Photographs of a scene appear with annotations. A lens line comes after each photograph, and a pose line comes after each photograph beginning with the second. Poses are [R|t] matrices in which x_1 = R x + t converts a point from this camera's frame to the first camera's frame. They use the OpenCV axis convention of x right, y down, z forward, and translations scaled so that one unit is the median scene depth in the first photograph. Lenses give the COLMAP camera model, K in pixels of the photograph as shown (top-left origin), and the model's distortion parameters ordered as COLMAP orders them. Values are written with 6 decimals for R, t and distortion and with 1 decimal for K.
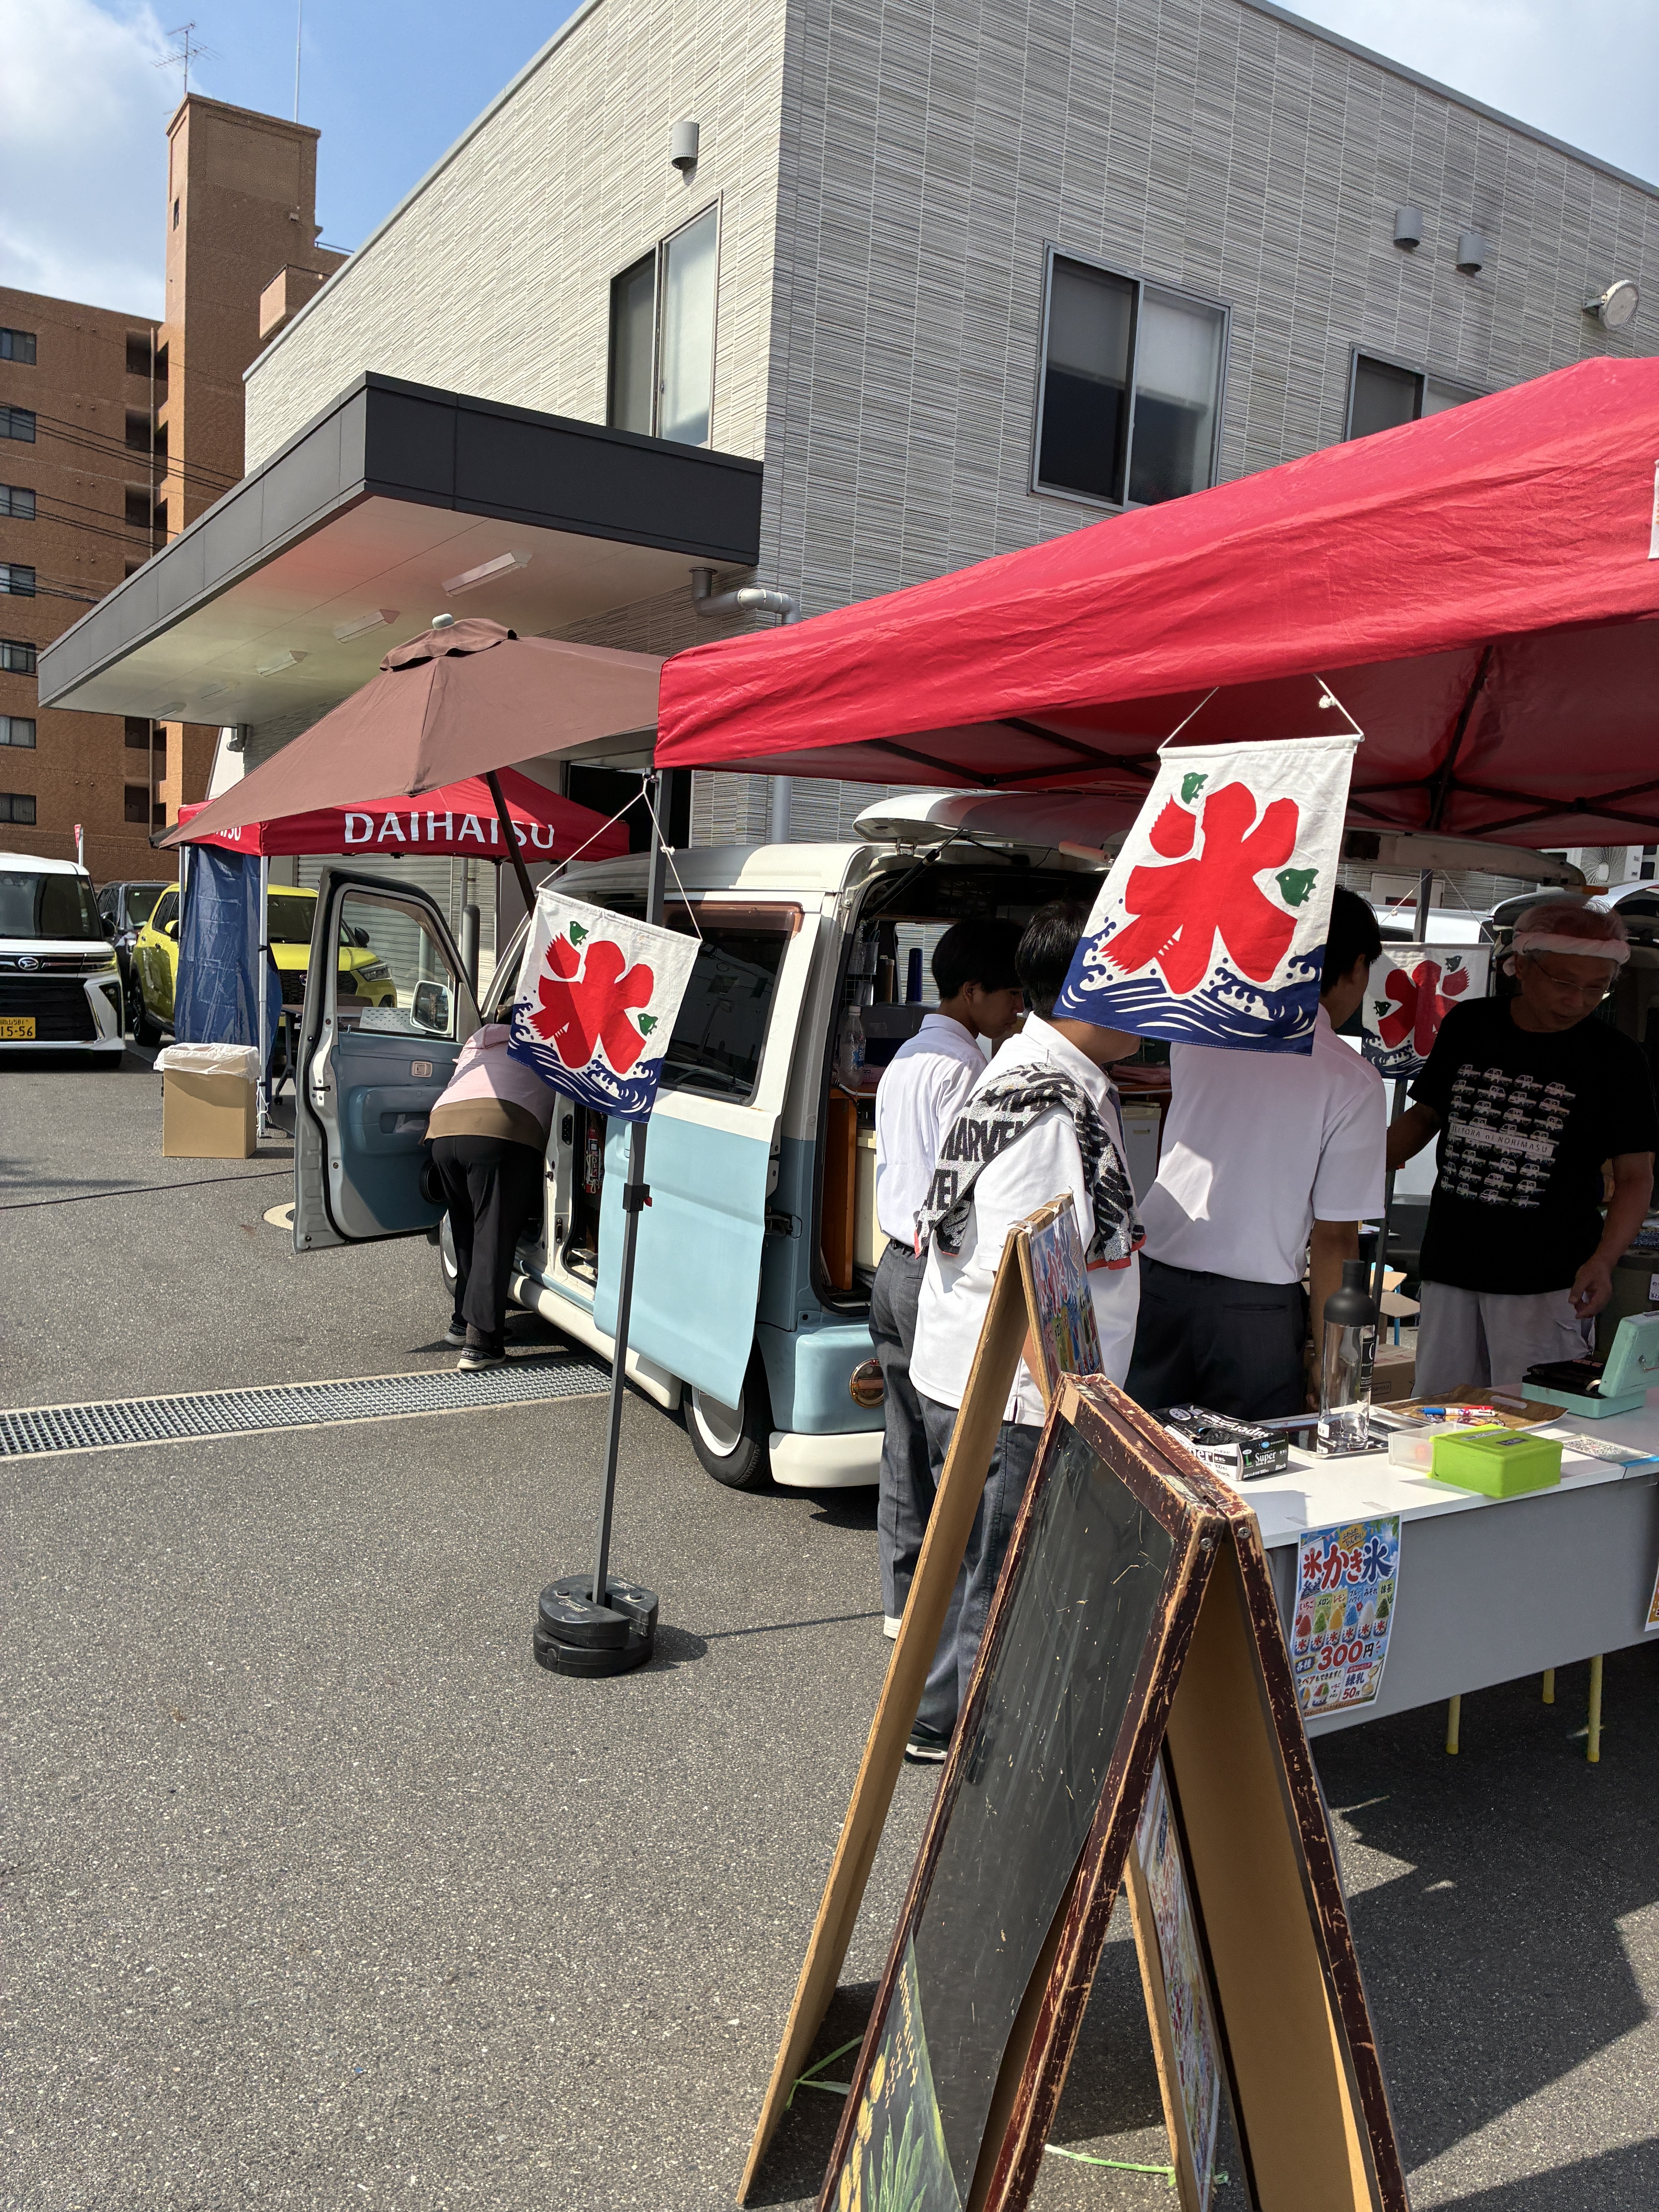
lens RADIAL K [[1657.5, 0, 831.0], [0, 1657.5, 1127.3], [0, 0, 1]] dist [0.089948, -0.140086]
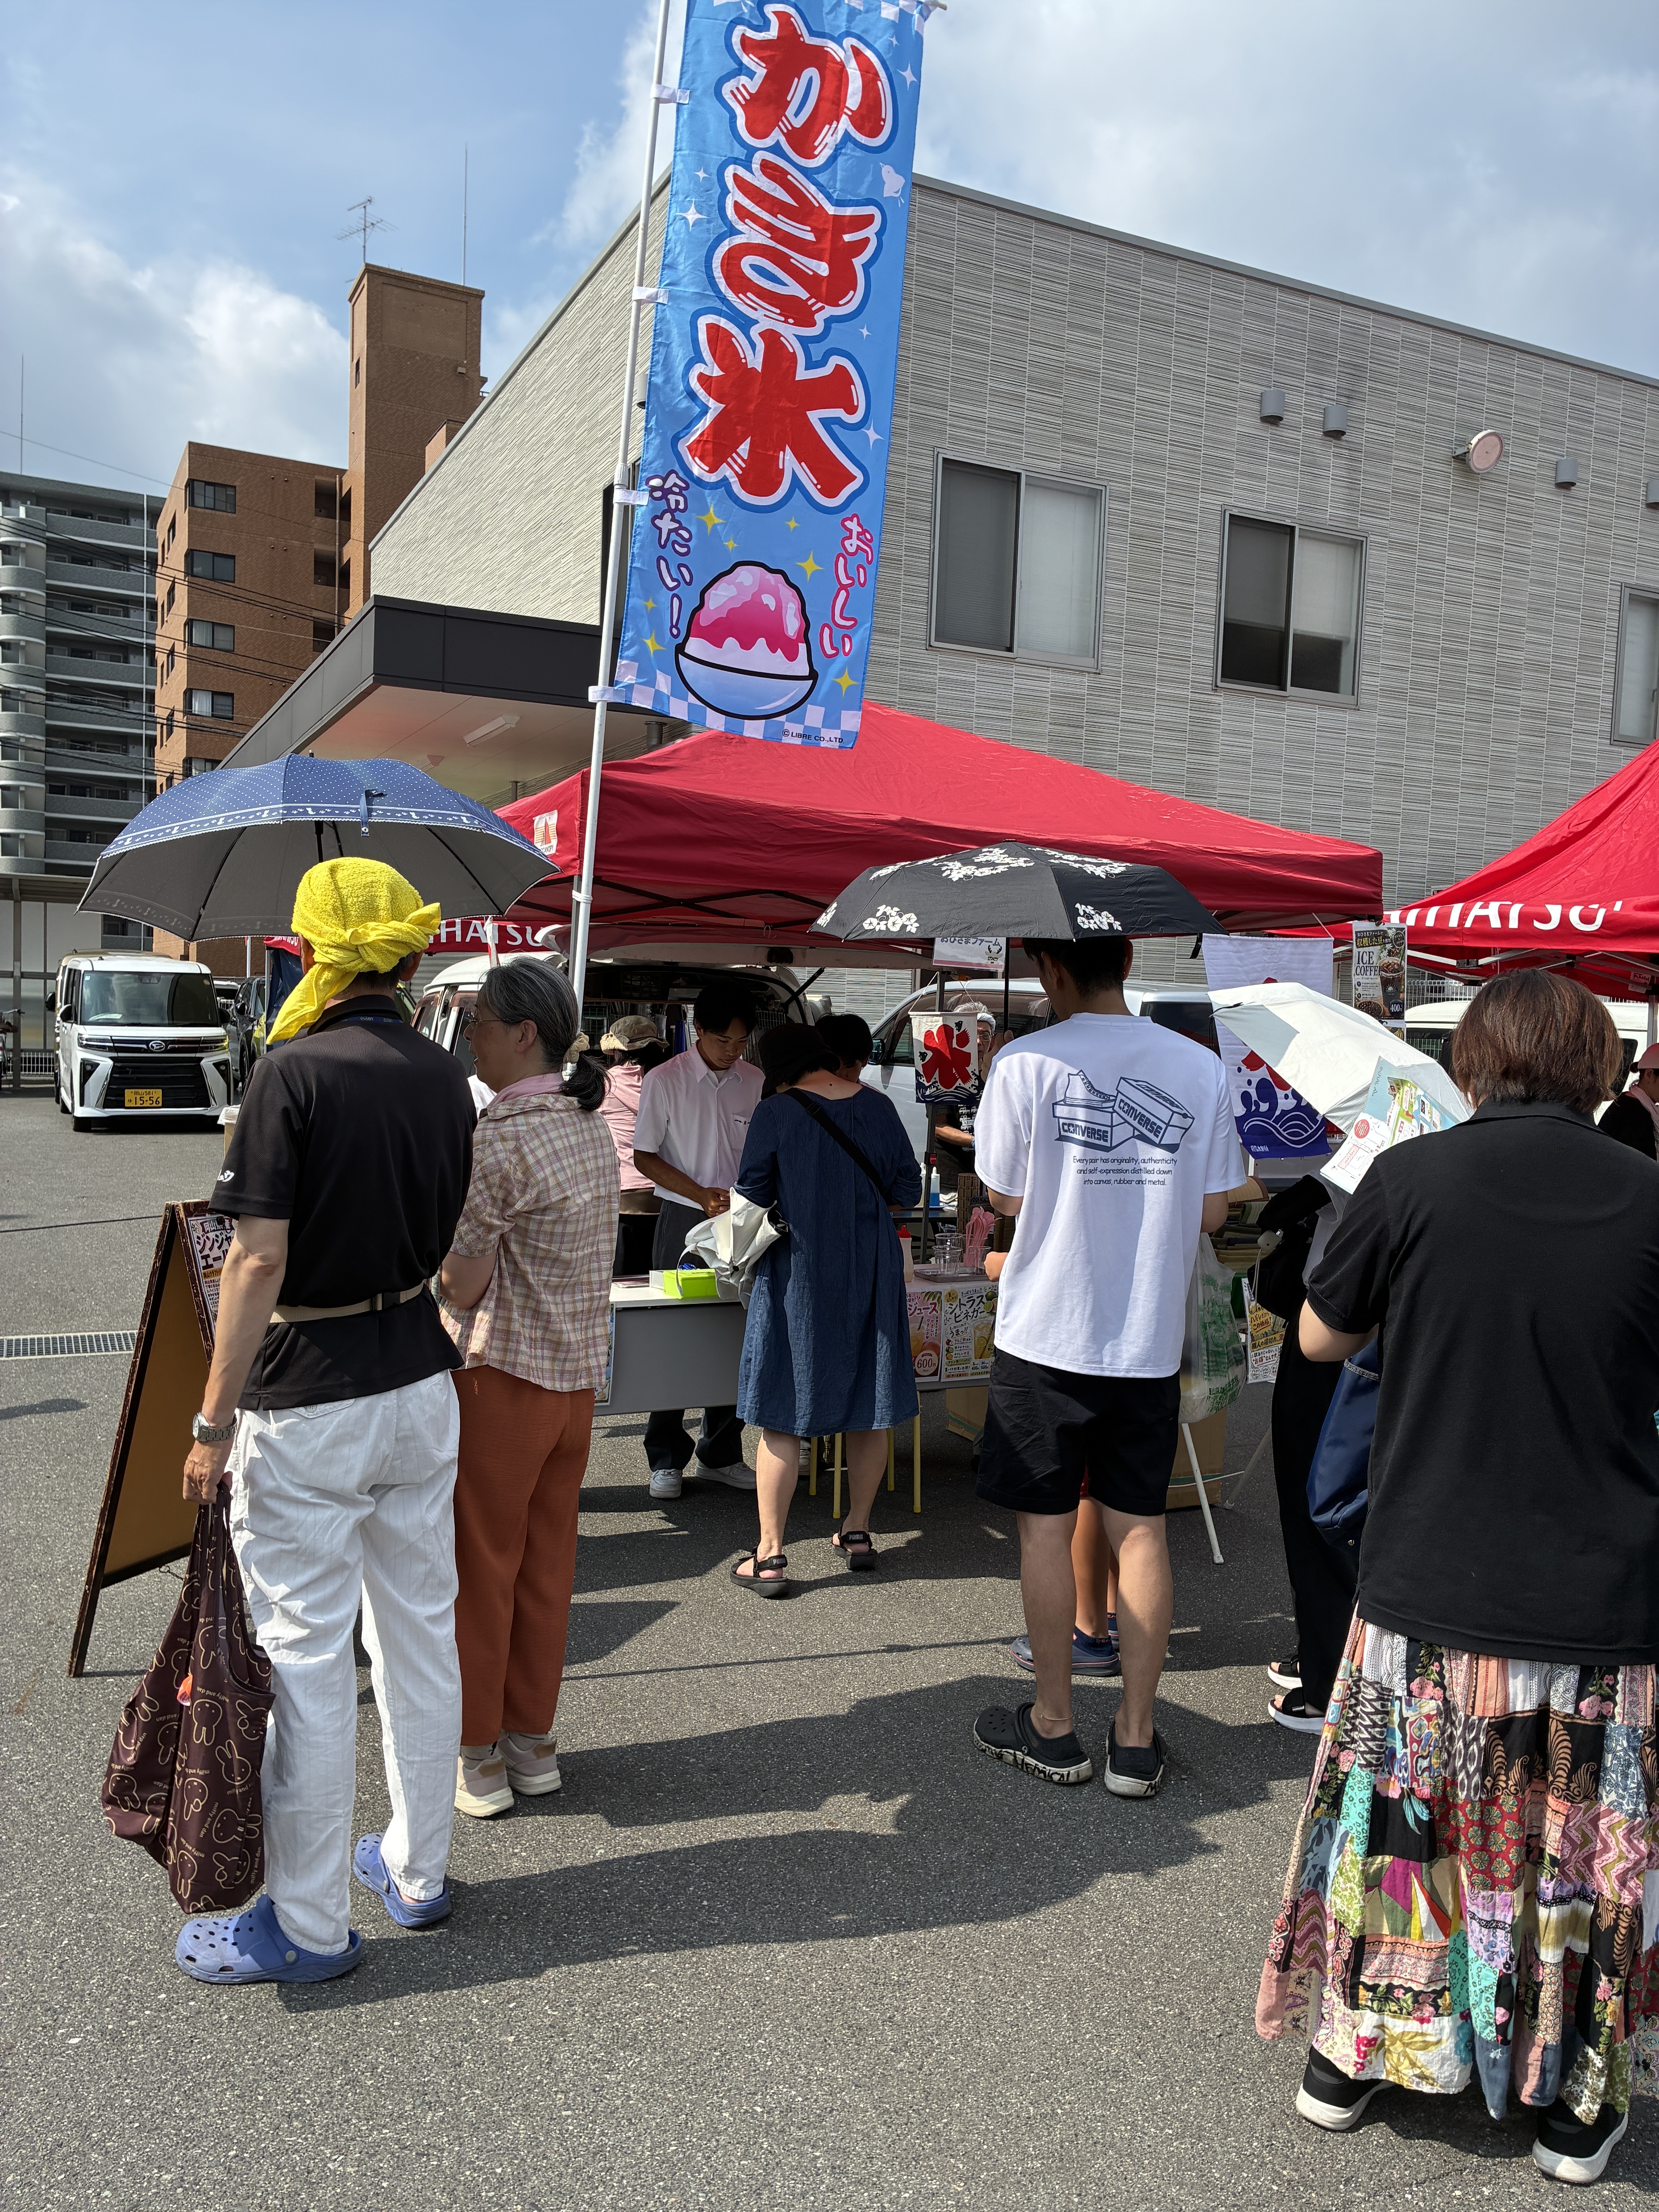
lens RADIAL K [[1683.4, 0, 829.5], [0, 1683.4, 1106.0], [0, 0, 1]] dist [0.002892, 0.003525]
pose [[0.993711, -0.012496, -0.111274, 0.158161], [0.006119, 0.998329, -0.057468, 0.021873], [0.111806, 0.056426, 0.992127, -0.180867]]
